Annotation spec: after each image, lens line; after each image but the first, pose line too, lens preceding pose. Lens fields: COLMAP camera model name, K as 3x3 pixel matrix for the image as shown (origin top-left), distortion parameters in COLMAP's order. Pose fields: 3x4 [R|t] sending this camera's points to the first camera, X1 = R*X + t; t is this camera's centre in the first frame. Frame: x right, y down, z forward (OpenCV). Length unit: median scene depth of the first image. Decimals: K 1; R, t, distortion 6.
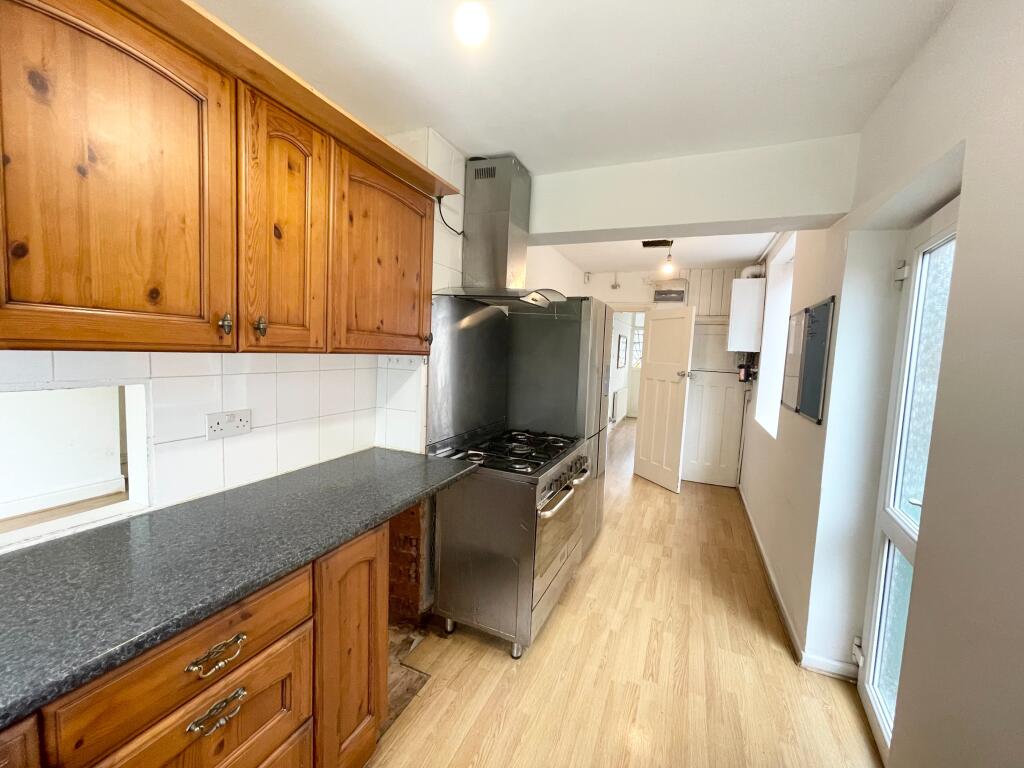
lens RADIAL K [[413.9, 0, 507.7], [0, 413.9, 384.9], [0, 0, 1]] dist [-0.000798, 0.000435]
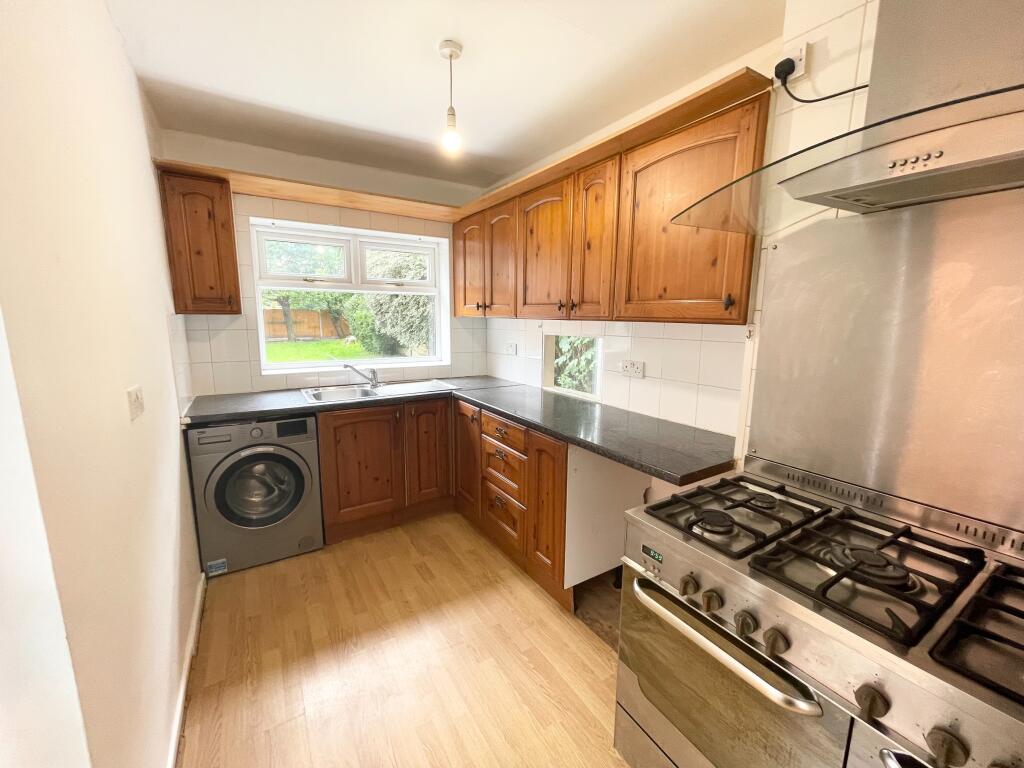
lens RADIAL K [[413.9, 0, 507.7], [0, 413.9, 384.9], [0, 0, 1]] dist [-0.000798, 0.000435]
pose [[-0.563878, 0.091012, -0.820828, 0.829437], [-0.102348, 0.978546, 0.178809, -0.073078], [0.819492, 0.184837, -0.542465, 1.400050]]
